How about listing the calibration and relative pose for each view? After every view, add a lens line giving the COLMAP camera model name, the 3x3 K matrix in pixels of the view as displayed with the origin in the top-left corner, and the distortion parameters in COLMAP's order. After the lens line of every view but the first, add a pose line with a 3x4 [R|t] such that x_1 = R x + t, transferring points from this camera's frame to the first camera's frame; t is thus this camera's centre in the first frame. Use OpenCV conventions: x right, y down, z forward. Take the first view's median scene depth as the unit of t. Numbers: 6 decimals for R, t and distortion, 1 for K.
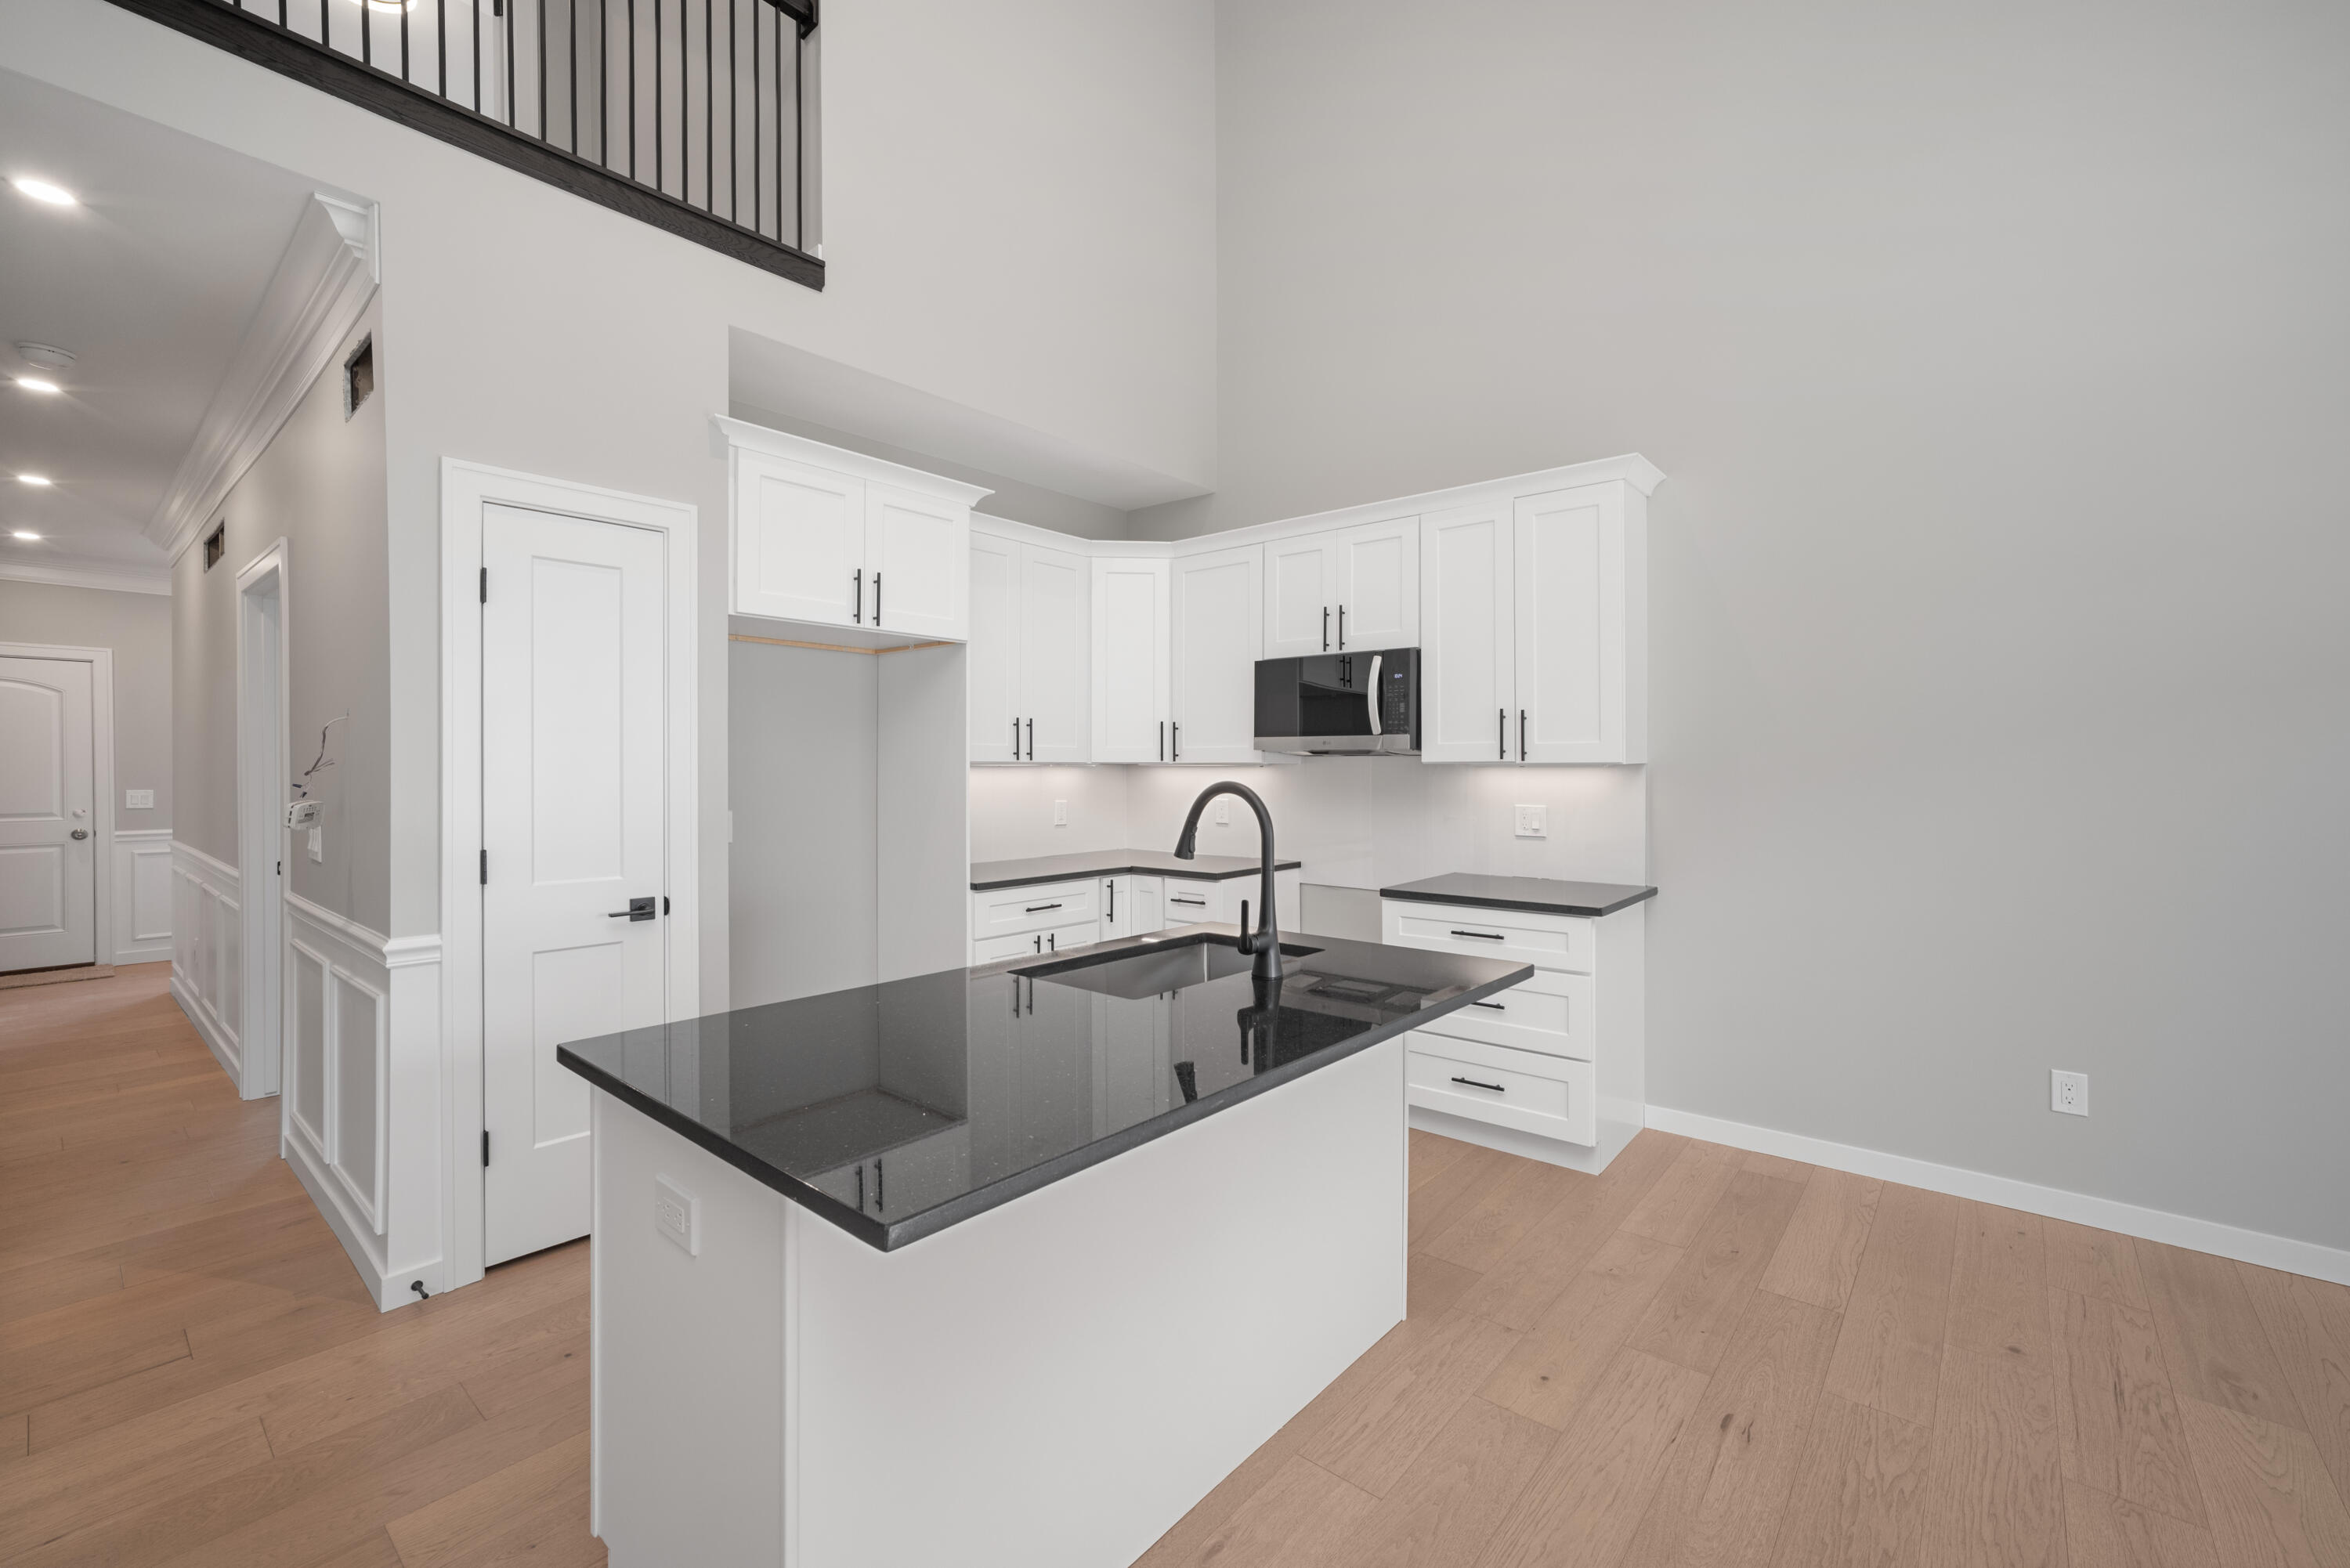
lens RADIAL K [[982.4, 0, 1173.4], [0, 982.4, 772.9], [0, 0, 1]] dist [-0.014168, 0.009672]
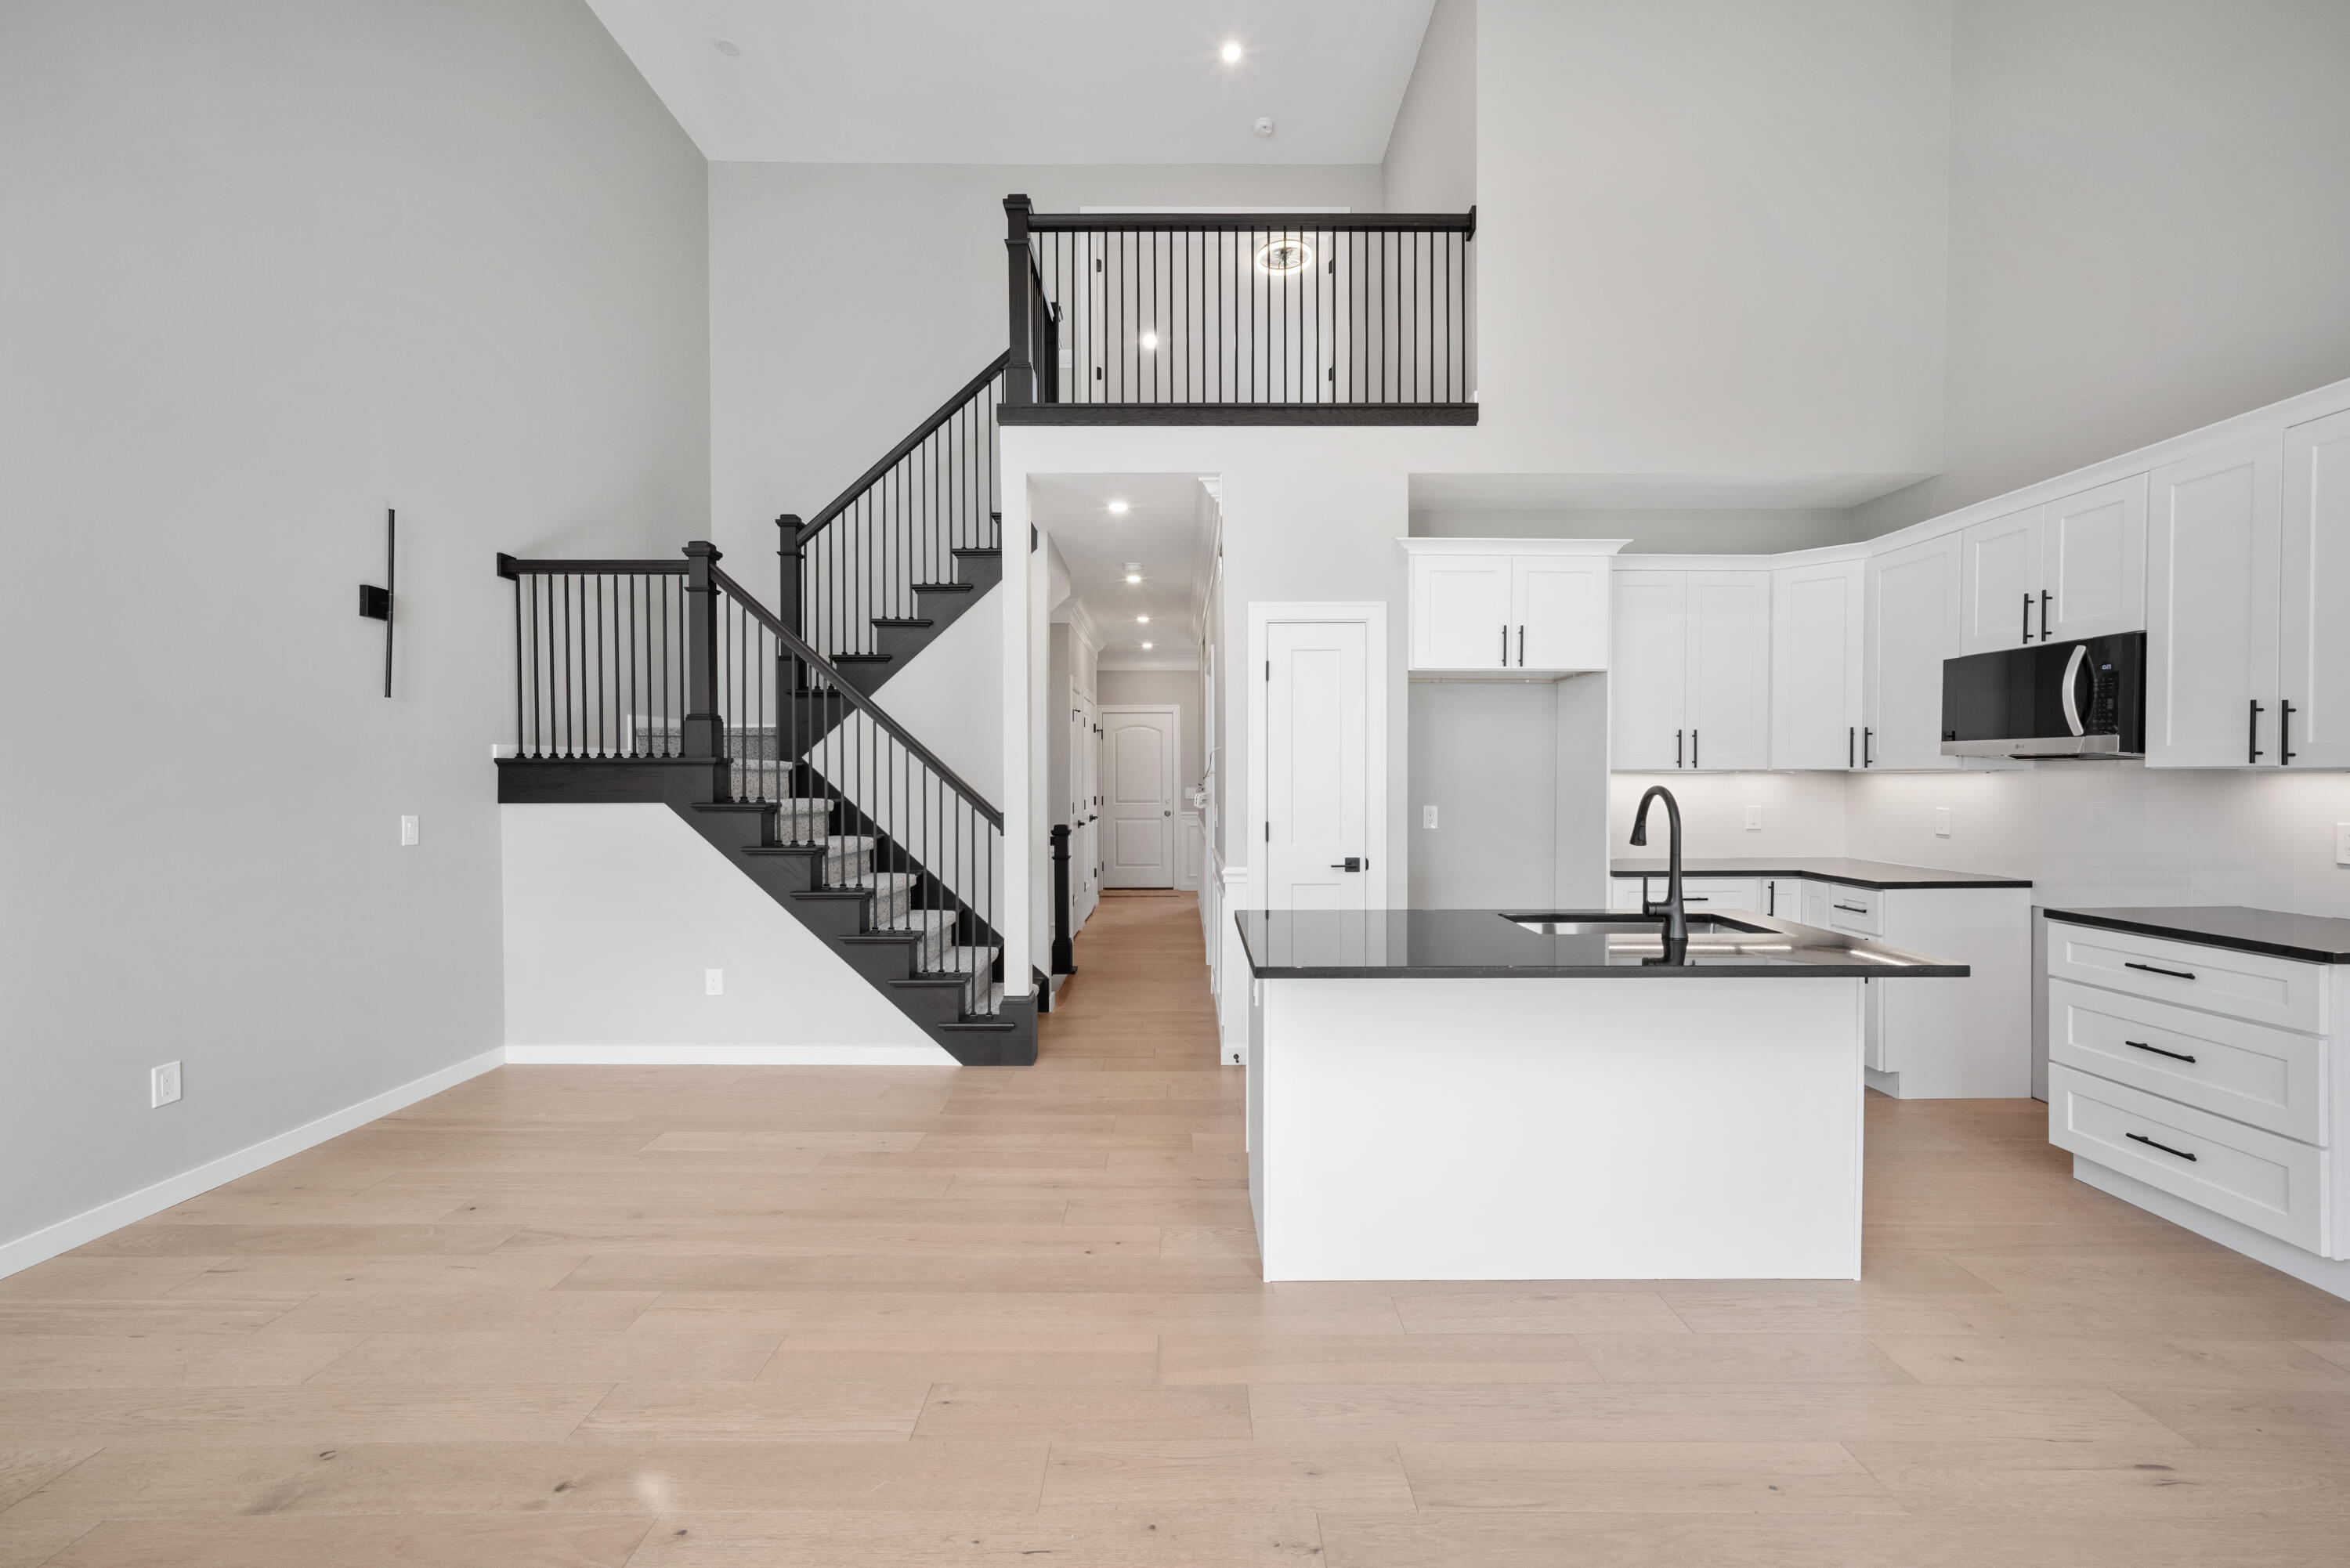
lens RADIAL K [[977.9, 0, 1183.3], [0, 977.9, 795.1], [0, 0, 1]] dist [0.000156, 0.000346]
pose [[0.649988, 0.015025, -0.759796, 0.352261], [-0.002199, 0.999838, 0.017890, -0.000423], [0.759942, -0.009958, 0.649915, -0.170431]]
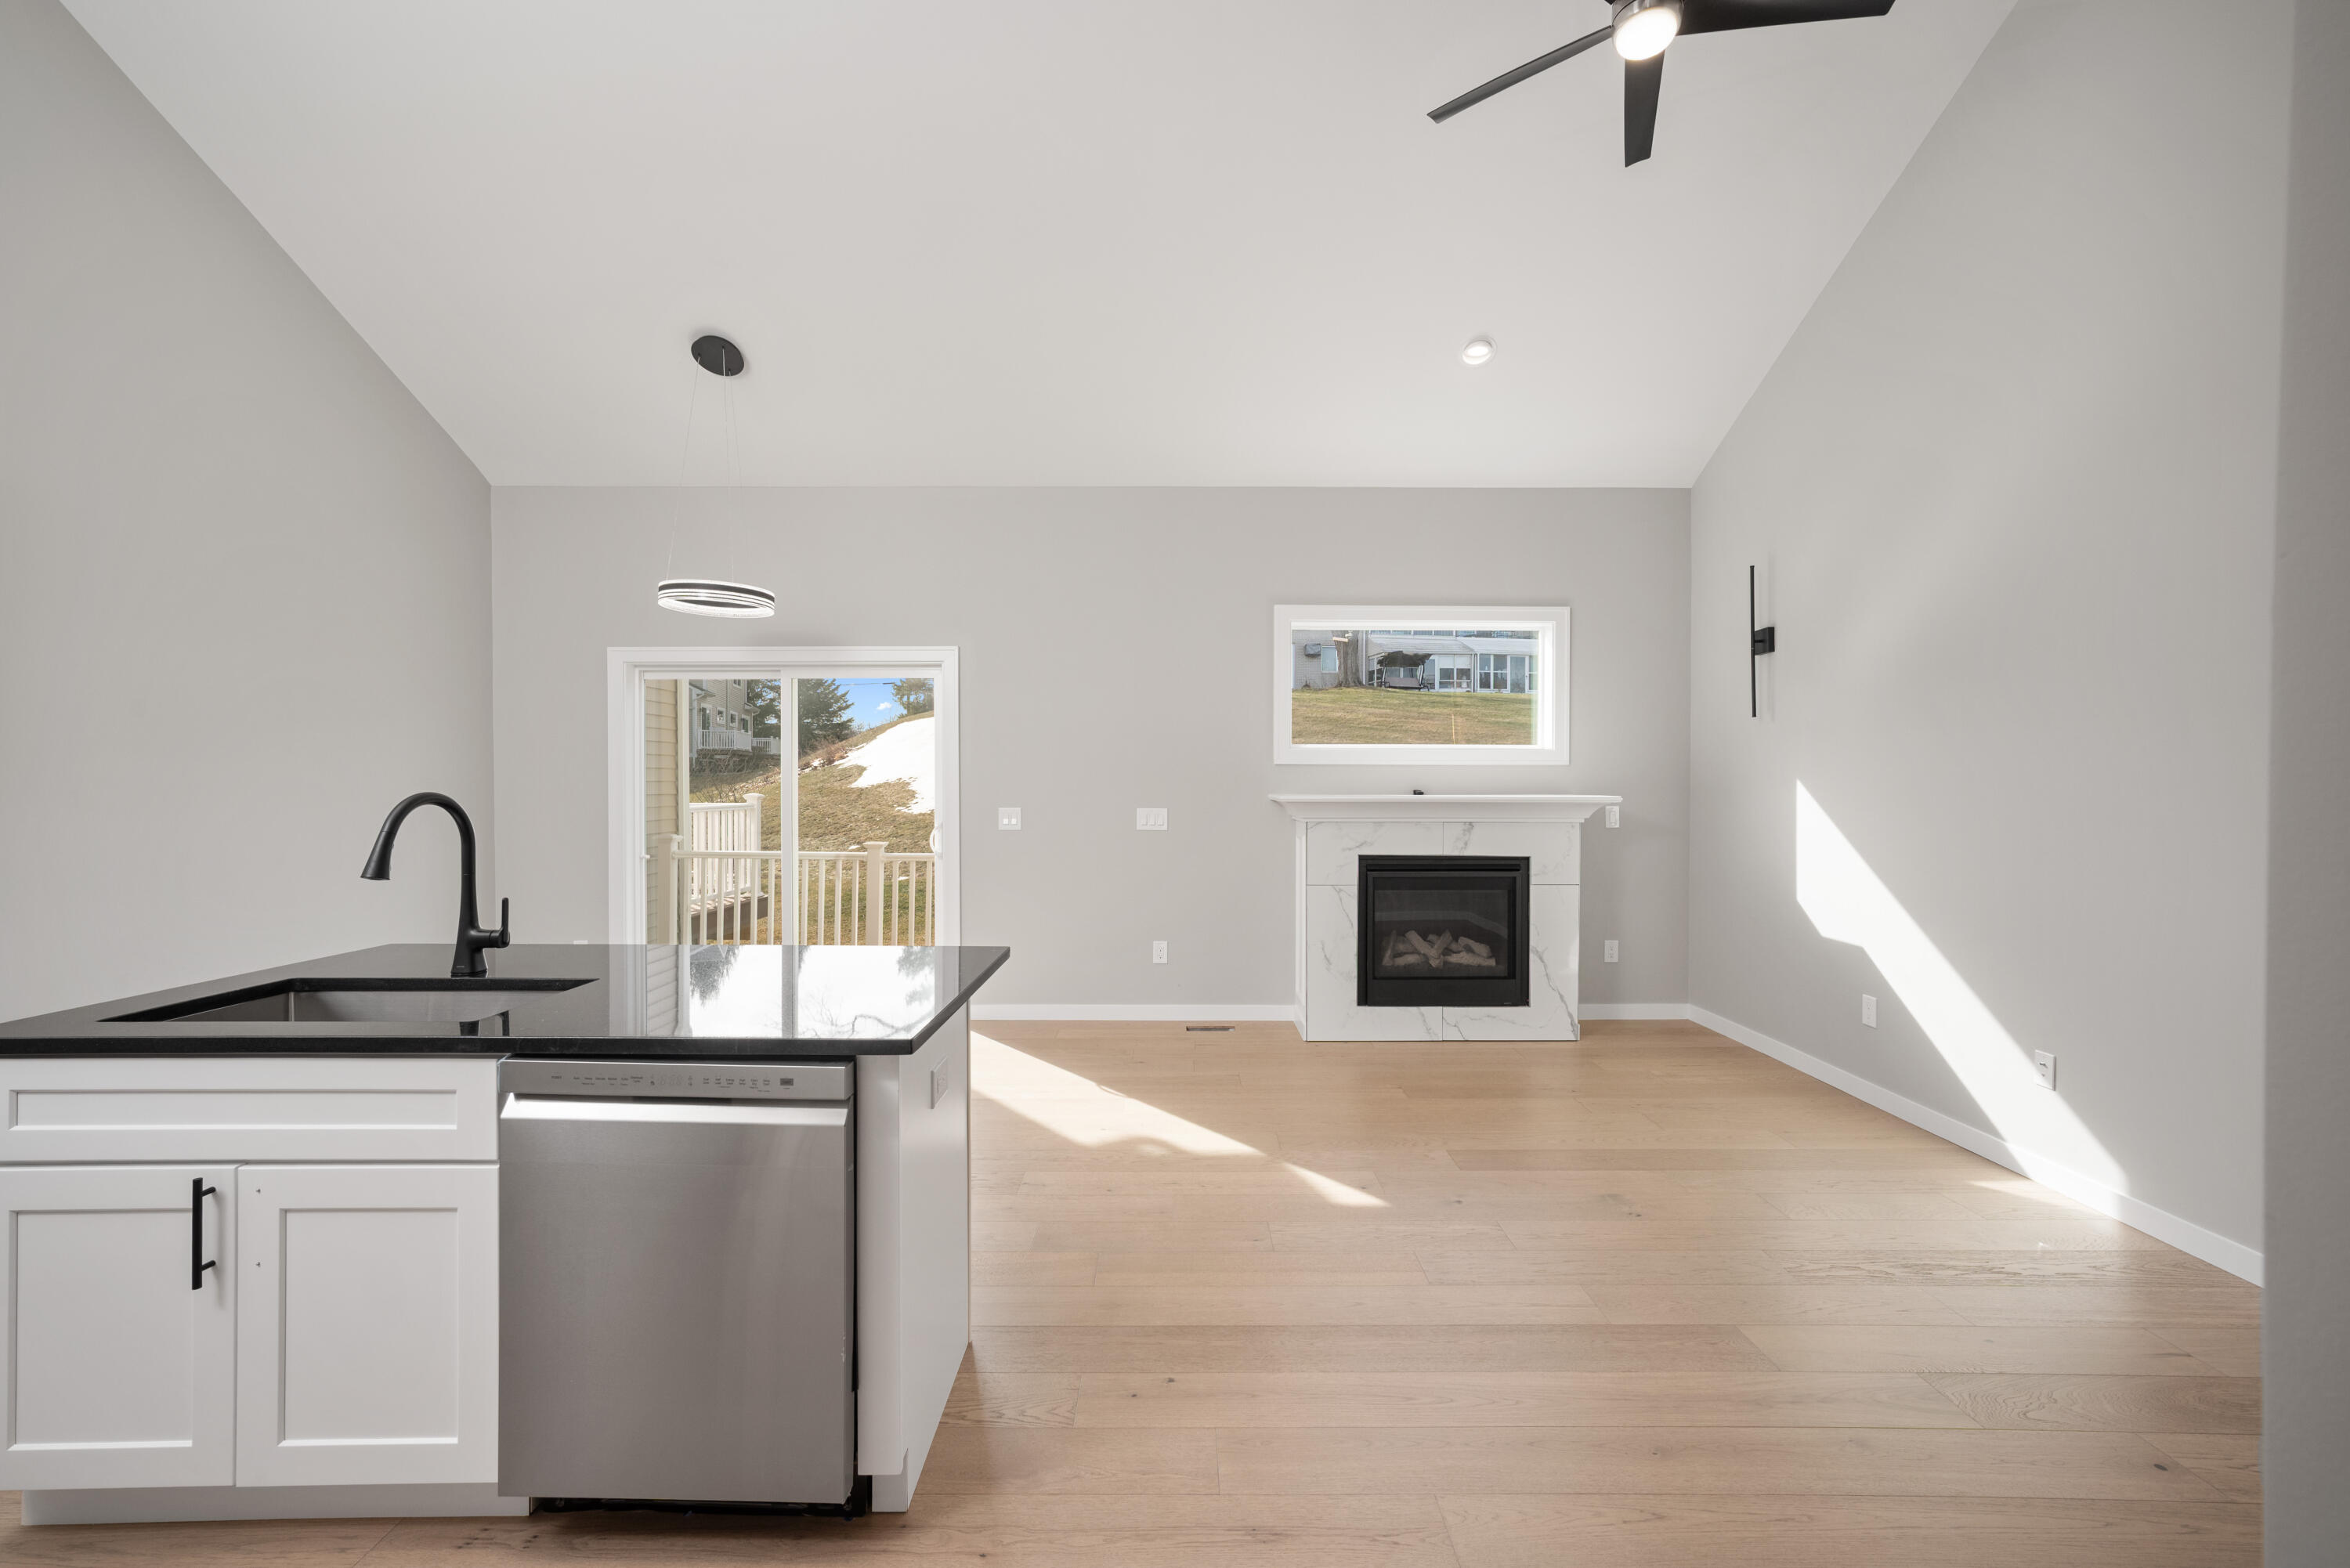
lens RADIAL K [[977.9, 0, 1183.3], [0, 977.9, 795.1], [0, 0, 1]] dist [0.000156, 0.000346]
pose [[-0.654648, -0.011992, 0.755839, -0.672047], [0.004180, 0.999801, 0.019482, -0.005097], [-0.755923, 0.015913, -0.654468, 0.608654]]
